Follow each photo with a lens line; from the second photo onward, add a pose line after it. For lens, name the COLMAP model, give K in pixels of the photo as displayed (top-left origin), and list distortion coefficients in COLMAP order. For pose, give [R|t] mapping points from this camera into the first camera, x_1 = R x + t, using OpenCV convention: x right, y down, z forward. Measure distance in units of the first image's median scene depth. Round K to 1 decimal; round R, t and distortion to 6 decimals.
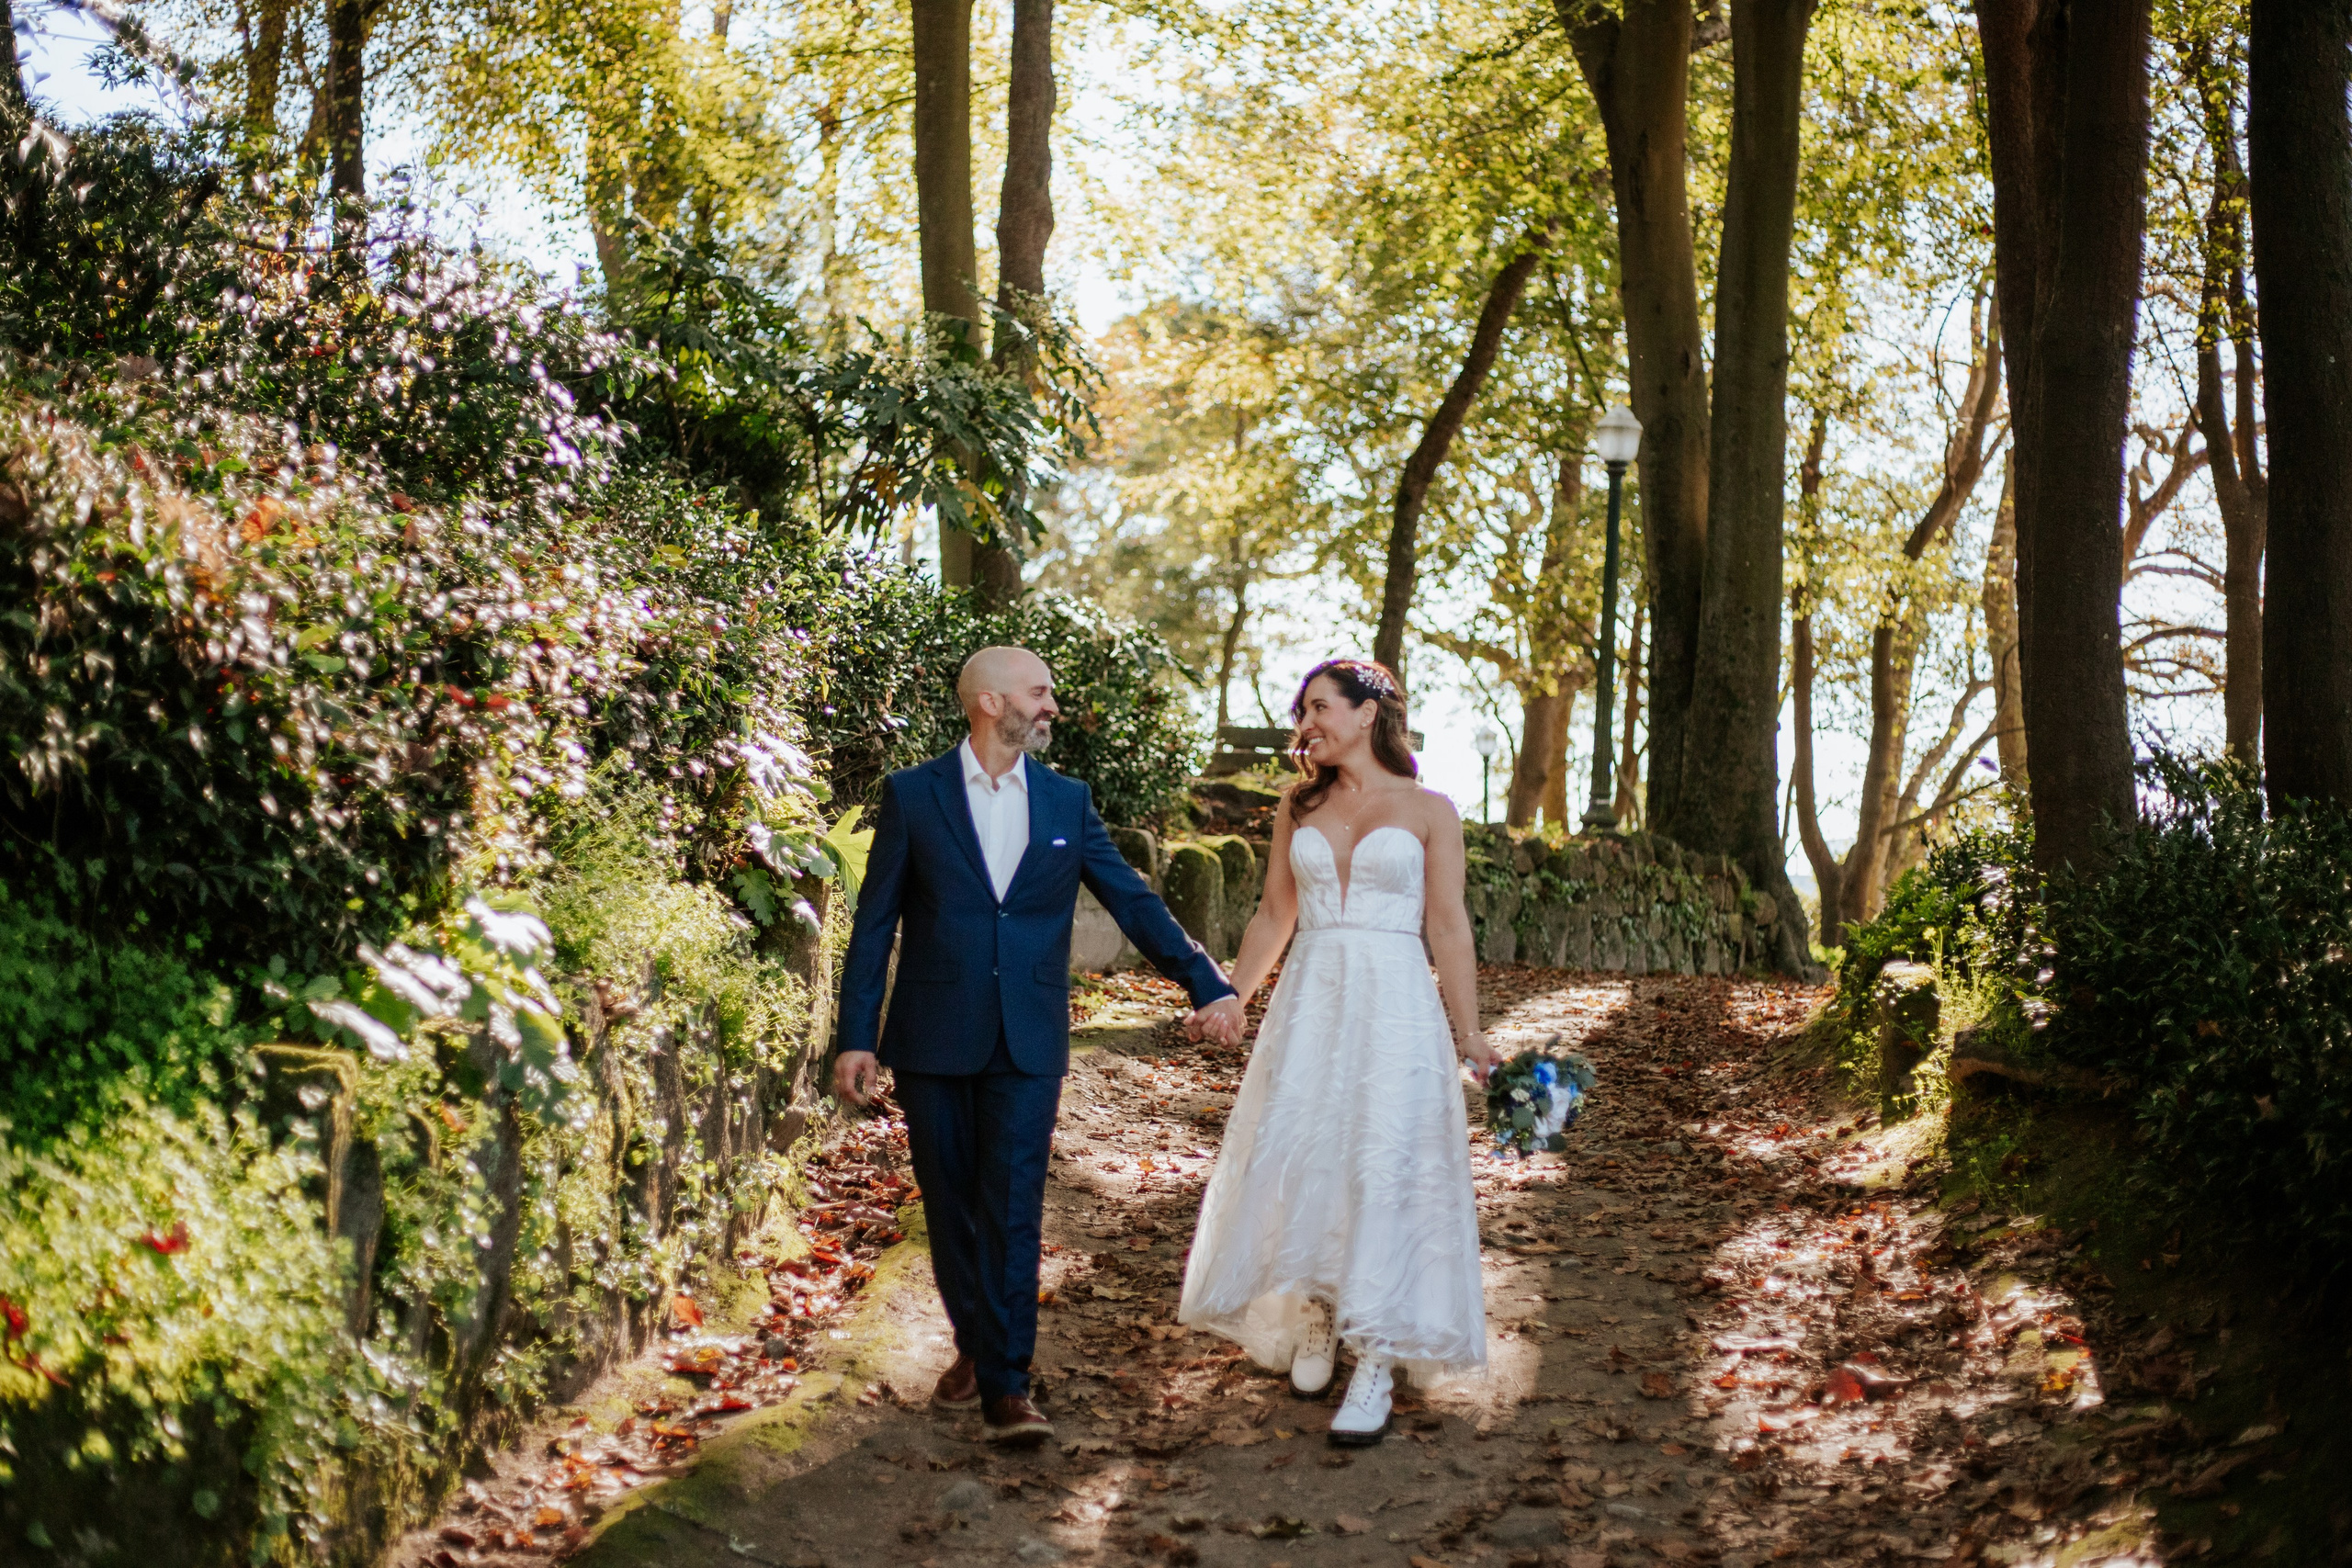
lens RADIAL K [[3255.5, 0, 1176.0], [0, 3255.5, 784.0], [0, 0, 1]] dist [-0.133022, 0.035398]
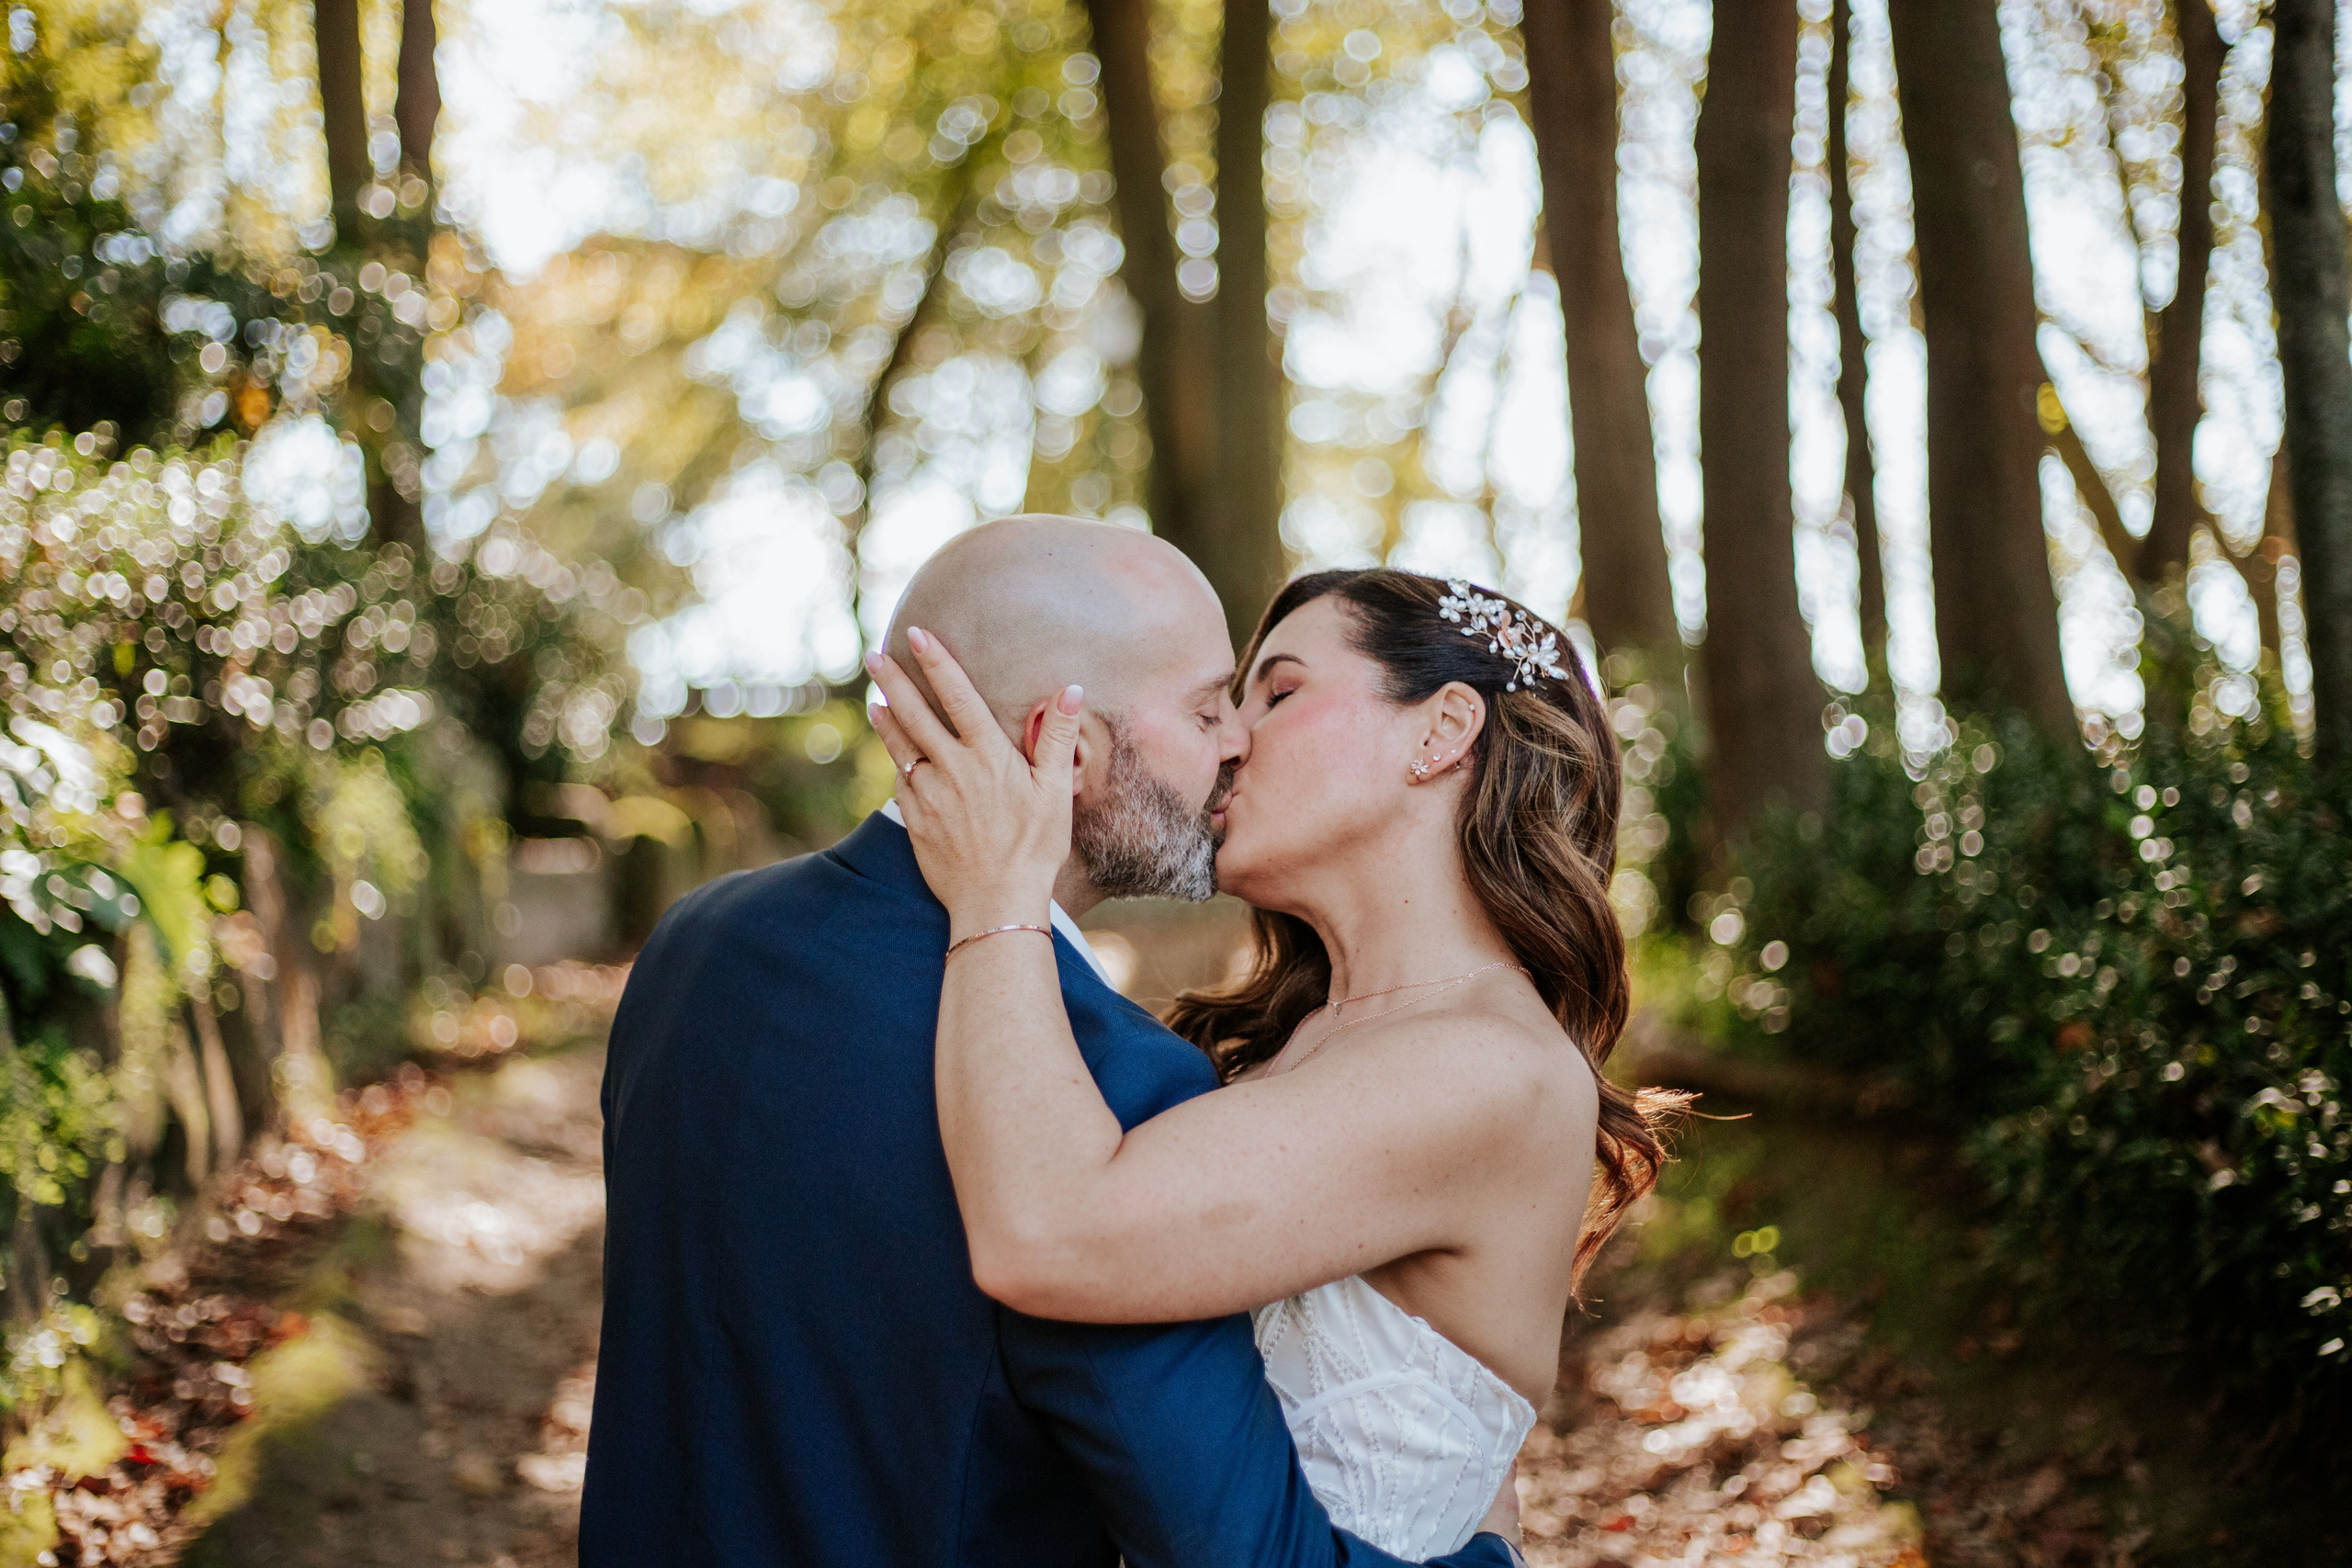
lens RADIAL K [[3255.5, 0, 1176.0], [0, 3255.5, 784.0], [0, 0, 1]] dist [-0.133022, 0.035398]
pose [[0.985337, -0.054352, 0.161732, 0.004513], [0.051129, 0.998403, 0.024025, -0.002972], [-0.162779, -0.015403, 0.986542, 0.129292]]
